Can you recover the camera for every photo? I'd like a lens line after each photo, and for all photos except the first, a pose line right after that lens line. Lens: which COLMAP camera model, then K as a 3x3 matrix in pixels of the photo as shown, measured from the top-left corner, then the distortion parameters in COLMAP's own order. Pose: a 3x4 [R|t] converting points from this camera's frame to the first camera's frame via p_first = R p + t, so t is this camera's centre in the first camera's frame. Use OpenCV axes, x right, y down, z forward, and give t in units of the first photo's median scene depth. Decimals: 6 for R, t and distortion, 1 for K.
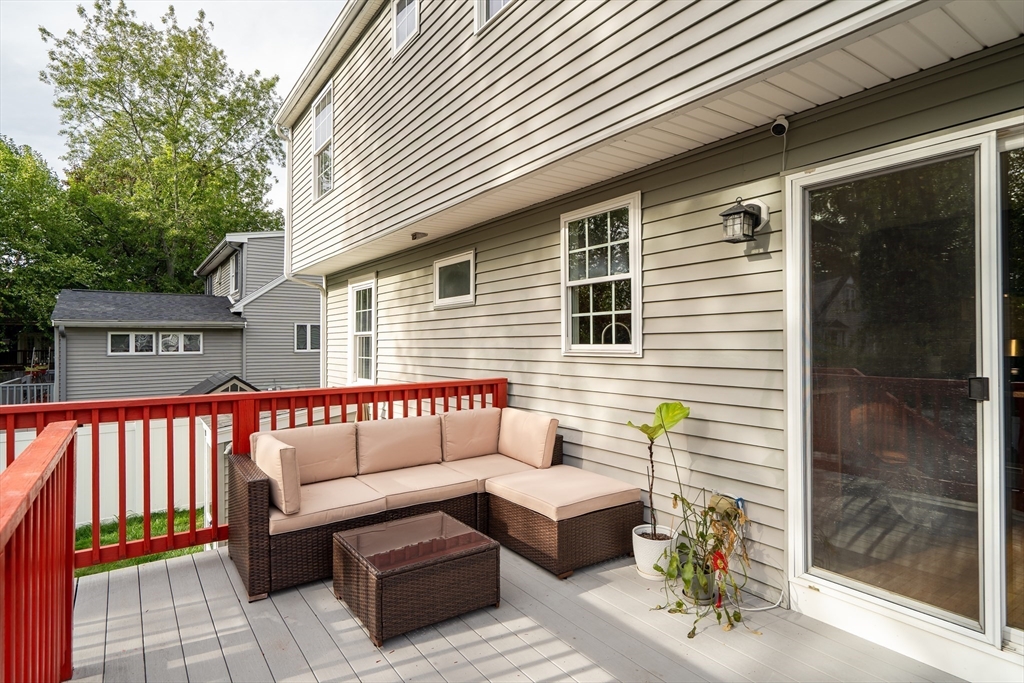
lens RADIAL K [[541.1, 0, 508.0], [0, 541.1, 337.7], [0, 0, 1]] dist [-0.006376, -0.001612]
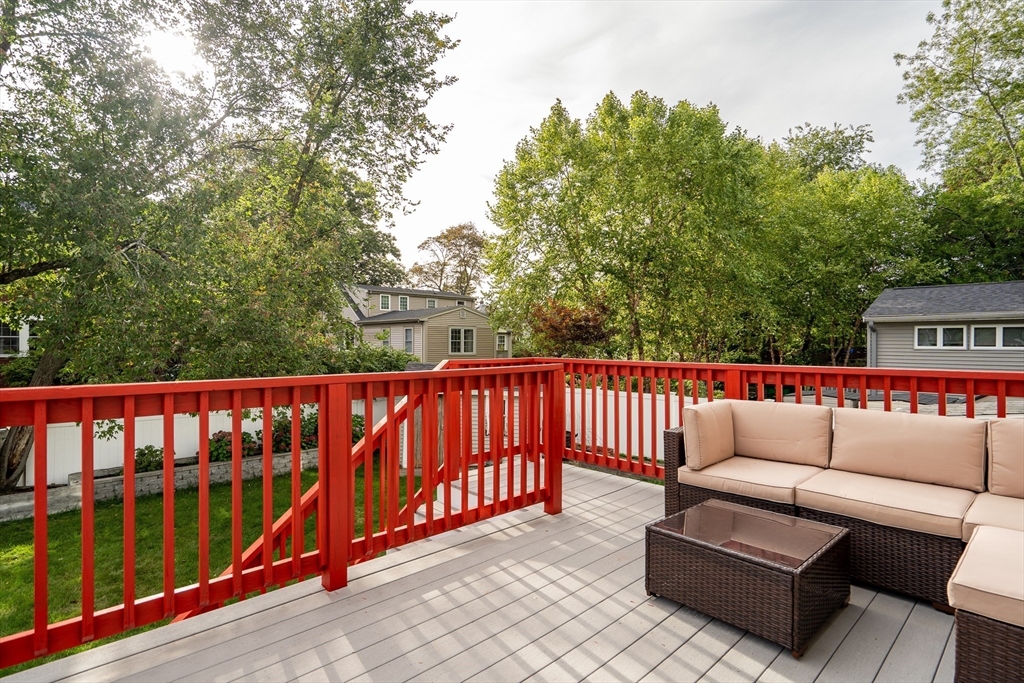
lens RADIAL K [[506.5, 0, 507.7], [0, 506.5, 344.6], [0, 0, 1]] dist [-0.001684, 0.002909]
pose [[0.136944, 0.009227, -0.990536, 0.113131], [0.004491, 0.999941, 0.009936, 0.011591], [0.990569, -0.005809, 0.136894, 0.095983]]
